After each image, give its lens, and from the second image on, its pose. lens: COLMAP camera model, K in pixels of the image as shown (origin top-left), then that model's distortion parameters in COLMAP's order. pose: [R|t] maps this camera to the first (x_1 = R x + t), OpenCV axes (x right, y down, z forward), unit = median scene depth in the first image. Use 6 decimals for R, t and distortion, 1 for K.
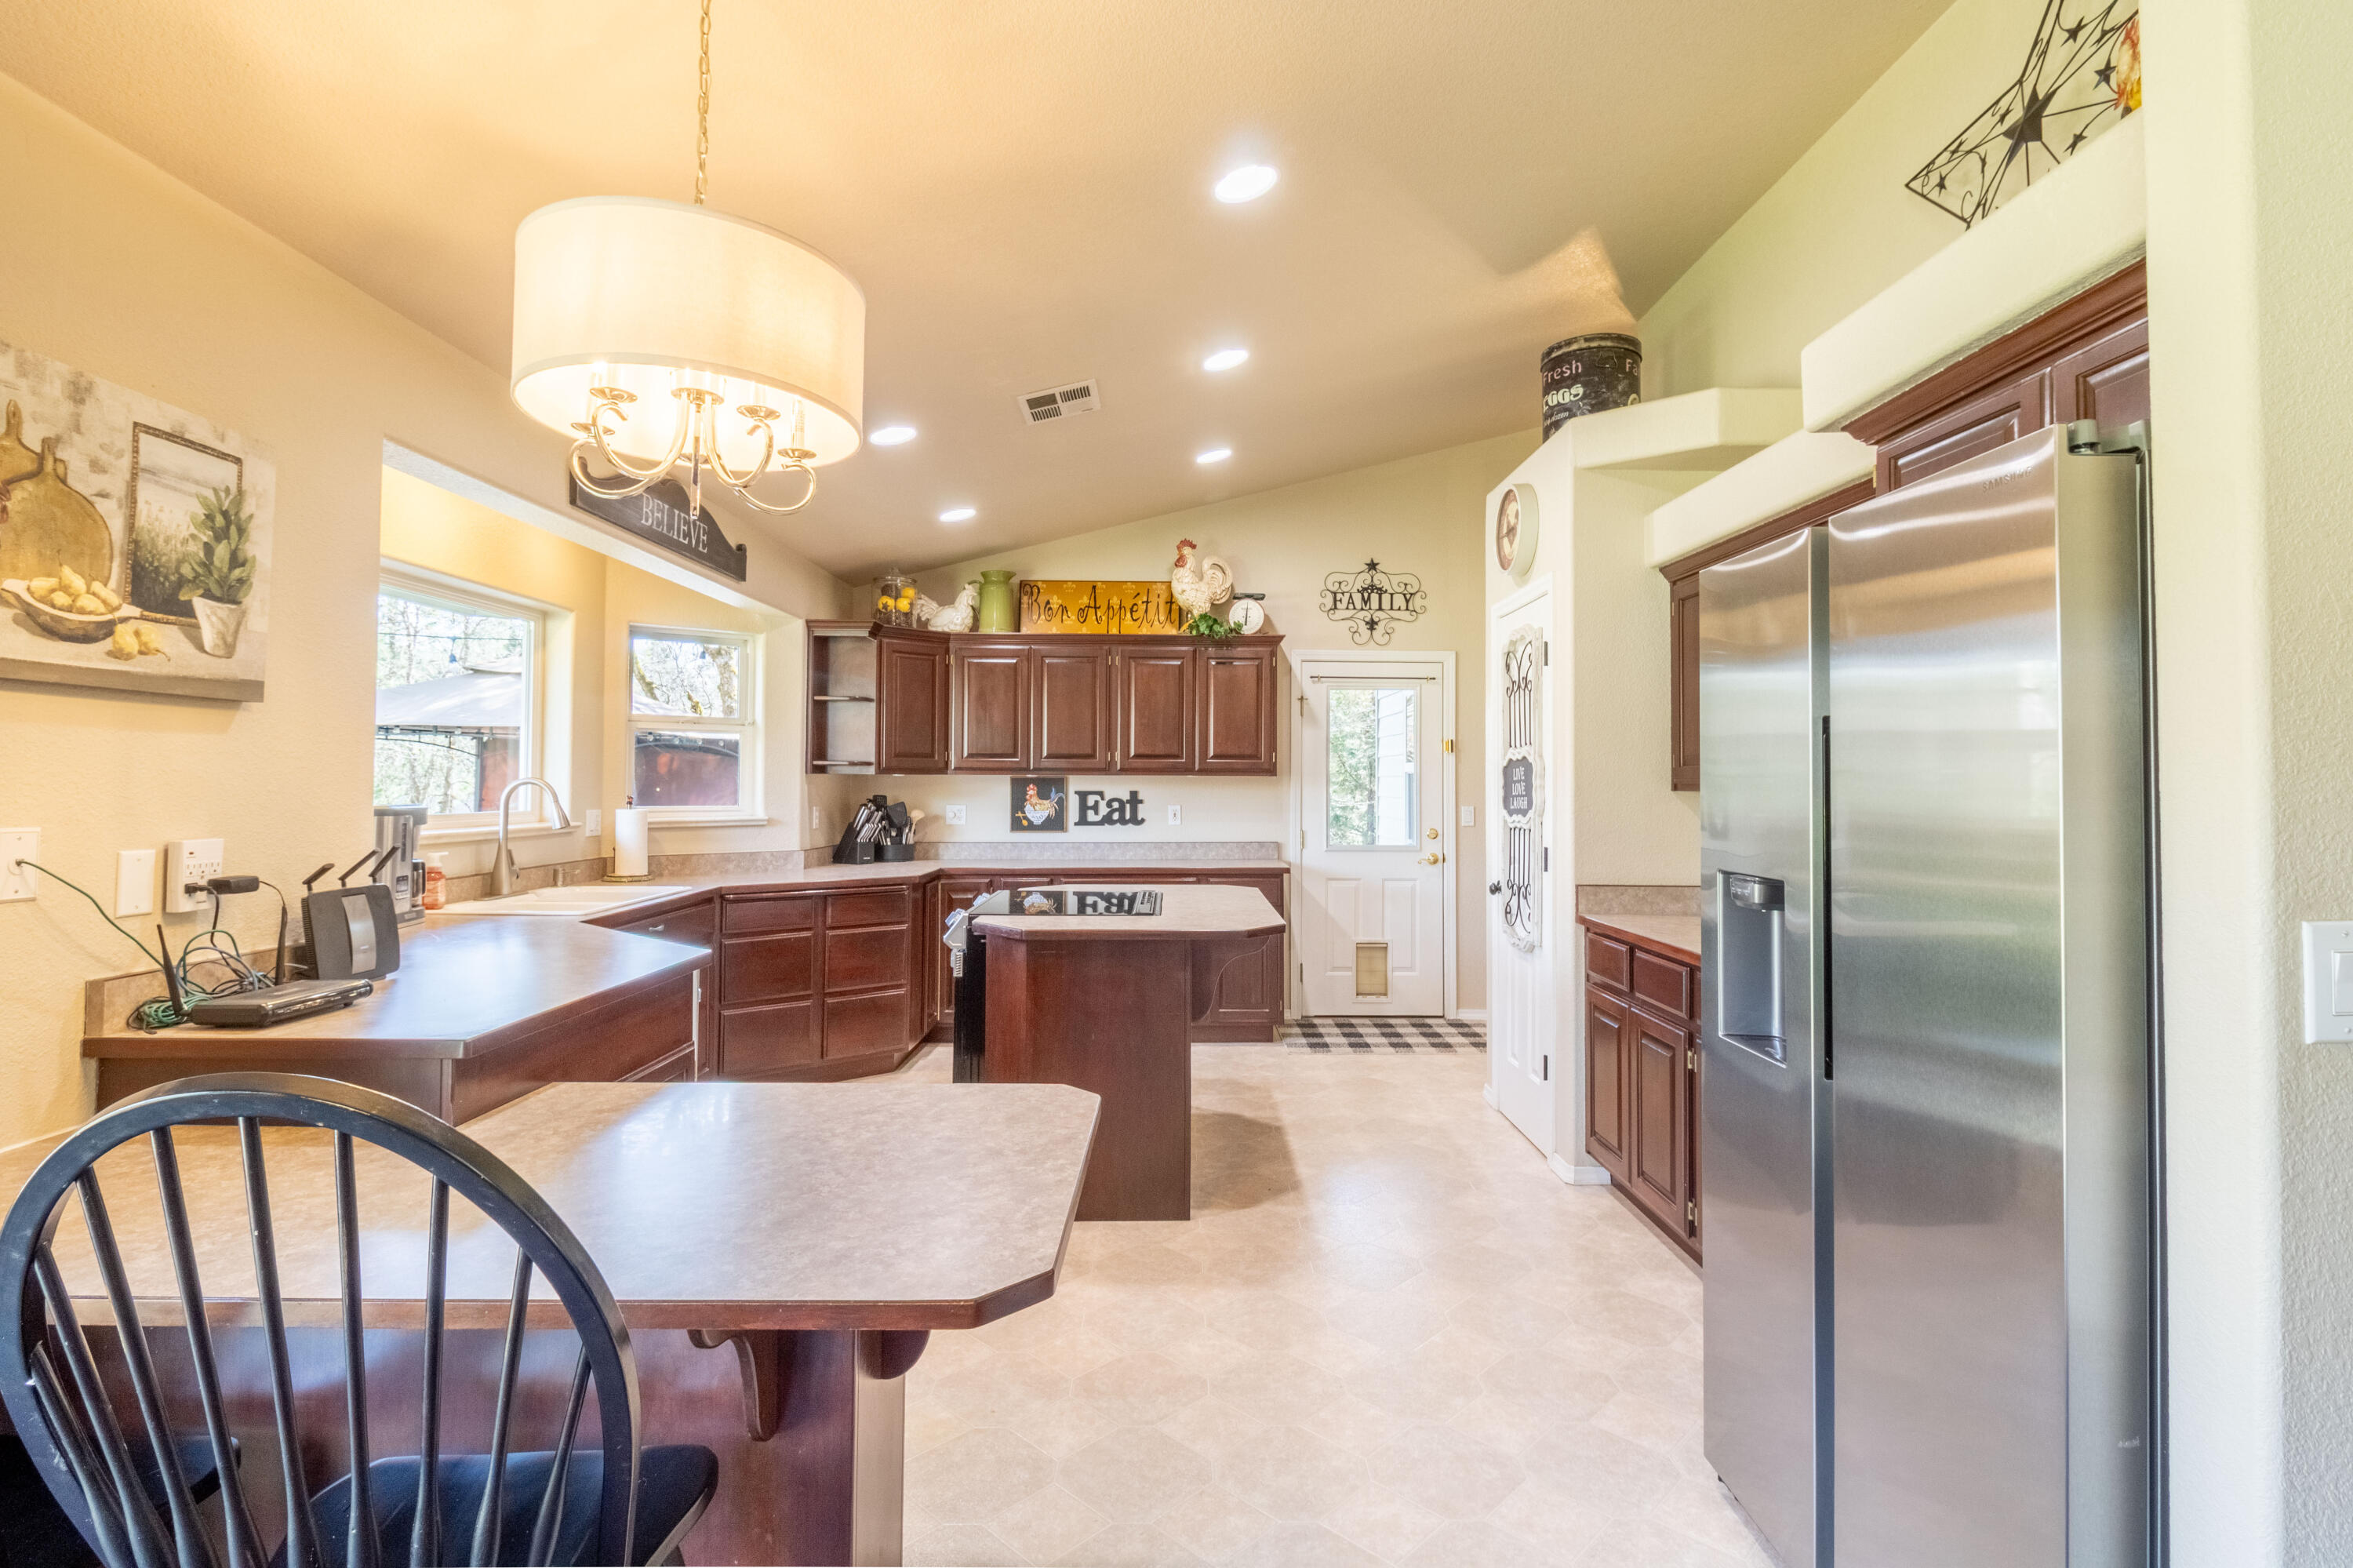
lens RADIAL K [[1123.9, 0, 1173.6], [0, 1123.9, 761.7], [0, 0, 1]] dist [-0.002942, -0.004003]
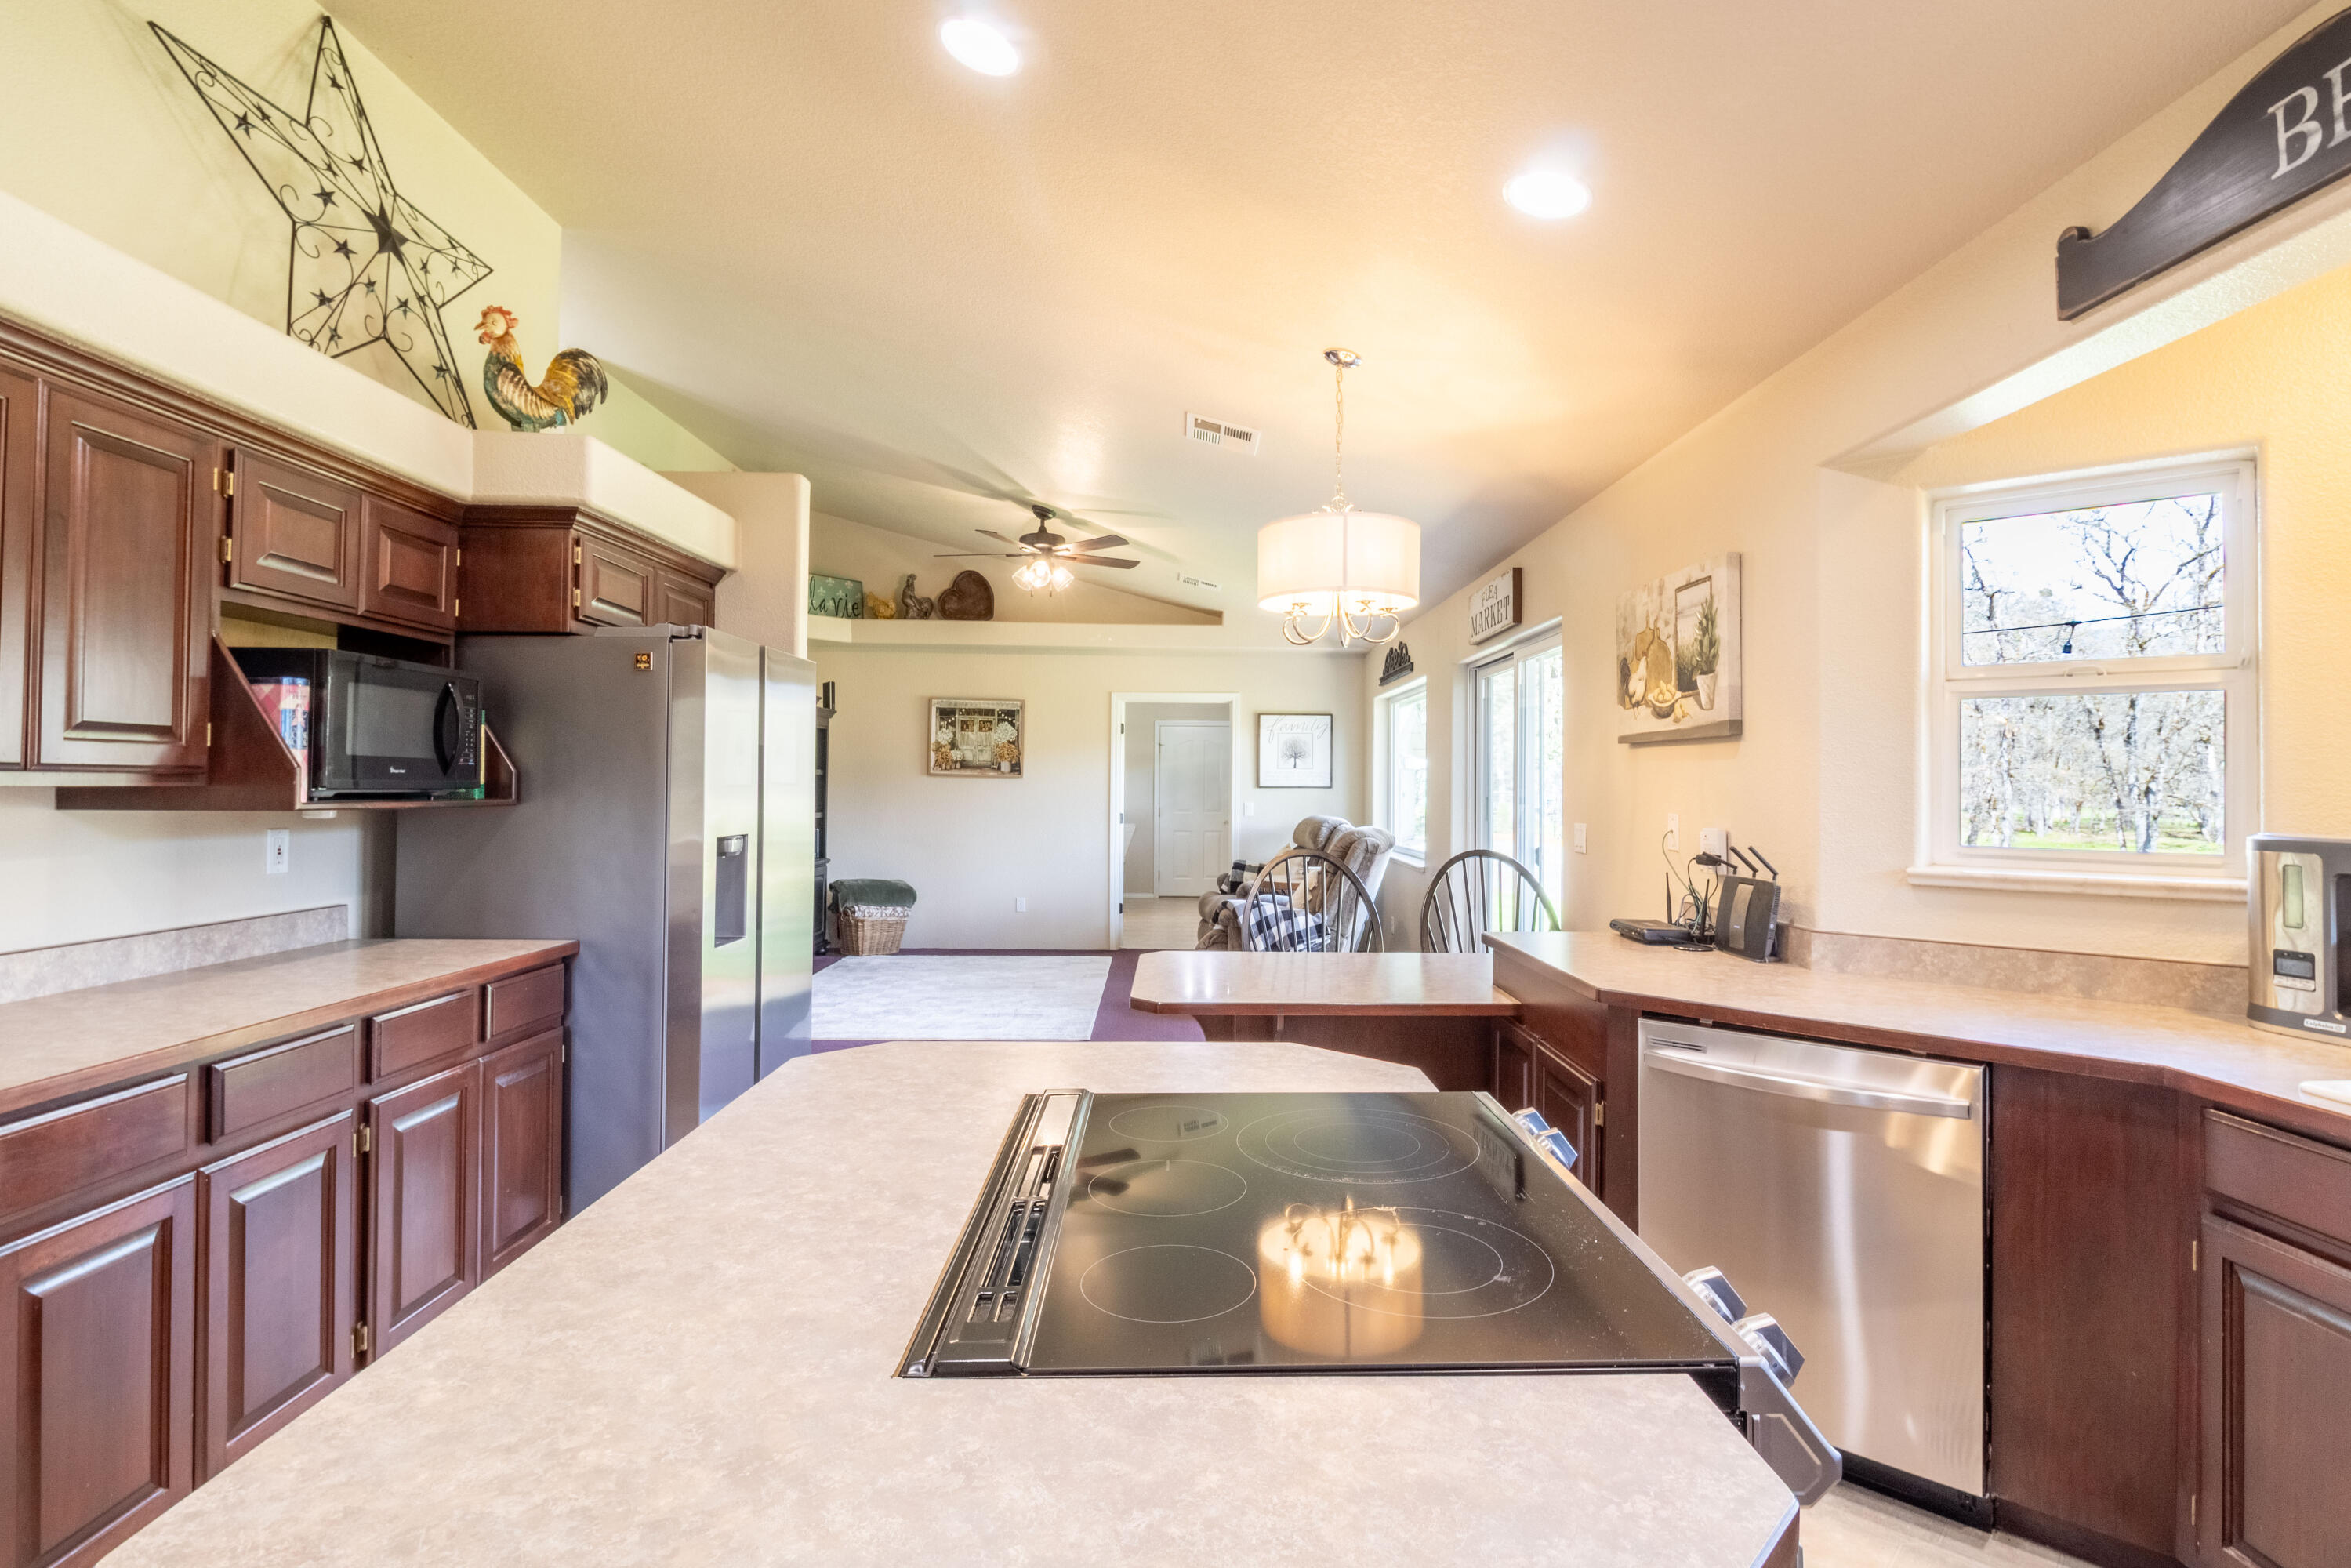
lens RADIAL K [[1123.0, 0, 1189.0], [0, 1123.0, 773.3], [0, 0, 1]] dist [-0.002942, -0.004003]
pose [[-0.999616, -0.015286, -0.023112, -0.112041], [-0.014573, 0.999423, -0.030694, 0.052745], [0.023568, -0.030345, -0.999262, 2.621312]]
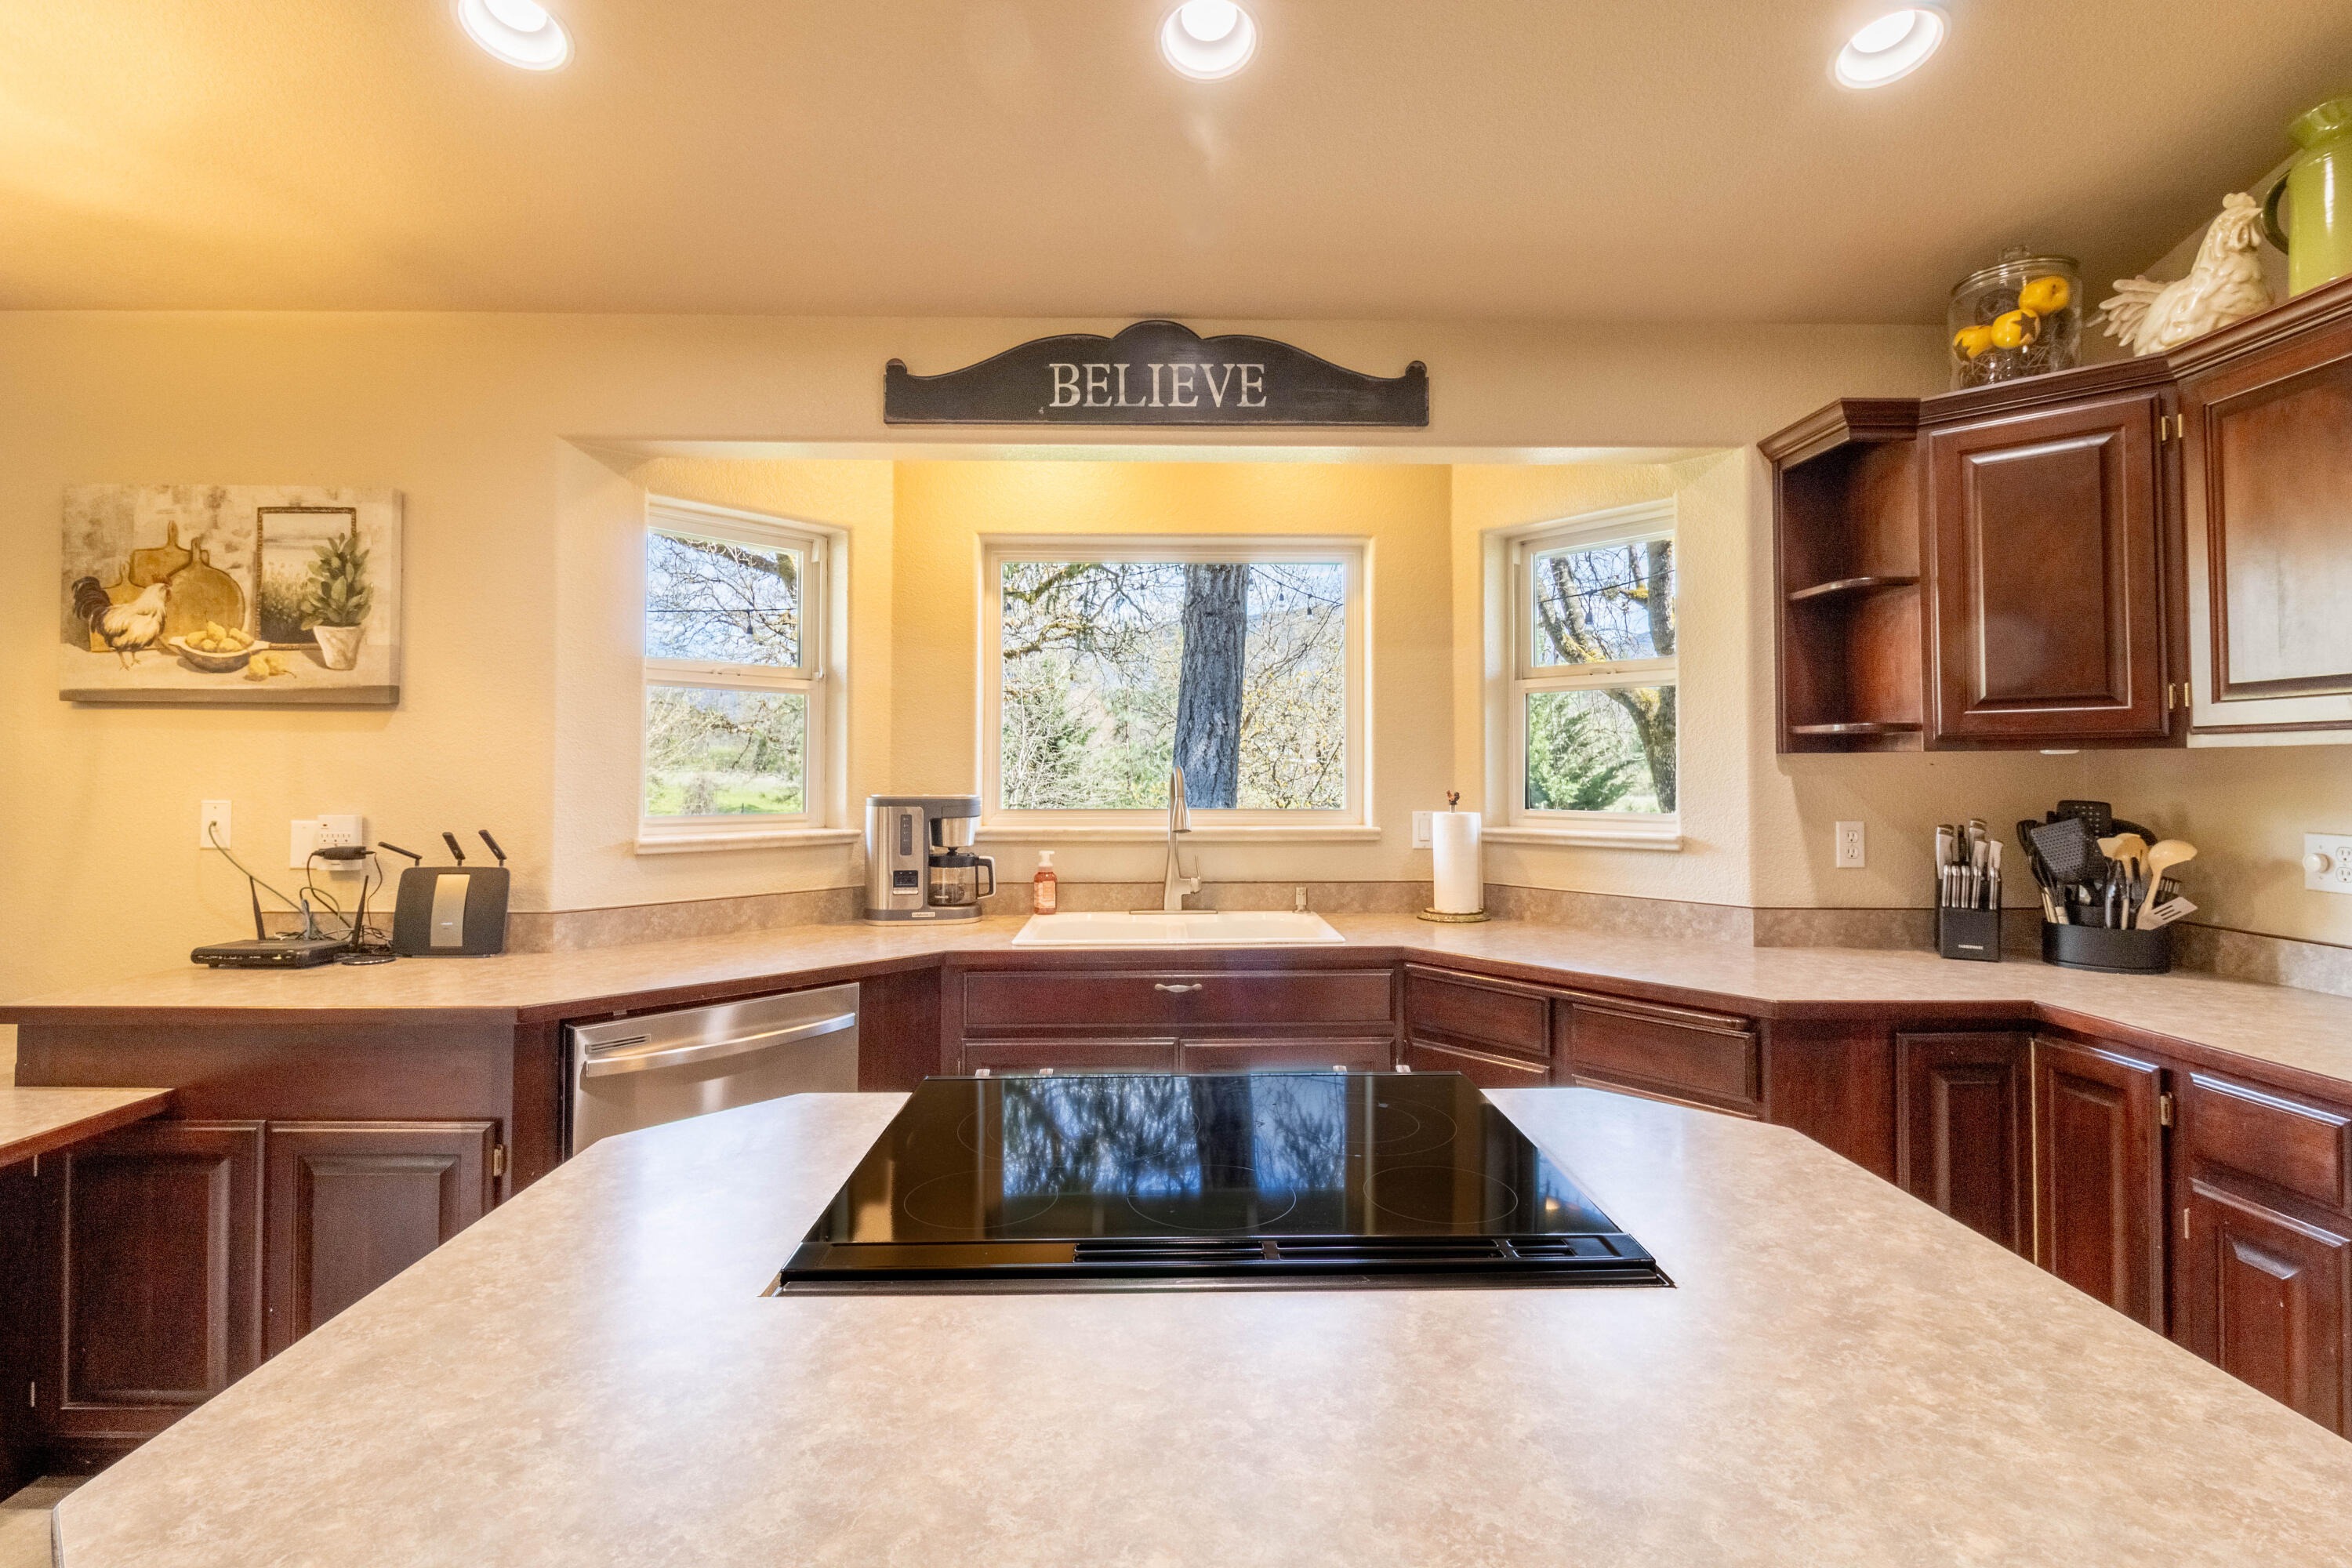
lens RADIAL K [[1123.4, 0, 1199.3], [0, 1123.4, 738.6], [0, 0, 1]] dist [-0.002942, -0.004003]
pose [[0.025500, -0.035401, -0.999048, 0.441183], [0.018033, 0.999226, -0.034947, 0.046328], [0.999512, -0.017125, 0.026119, 2.008974]]
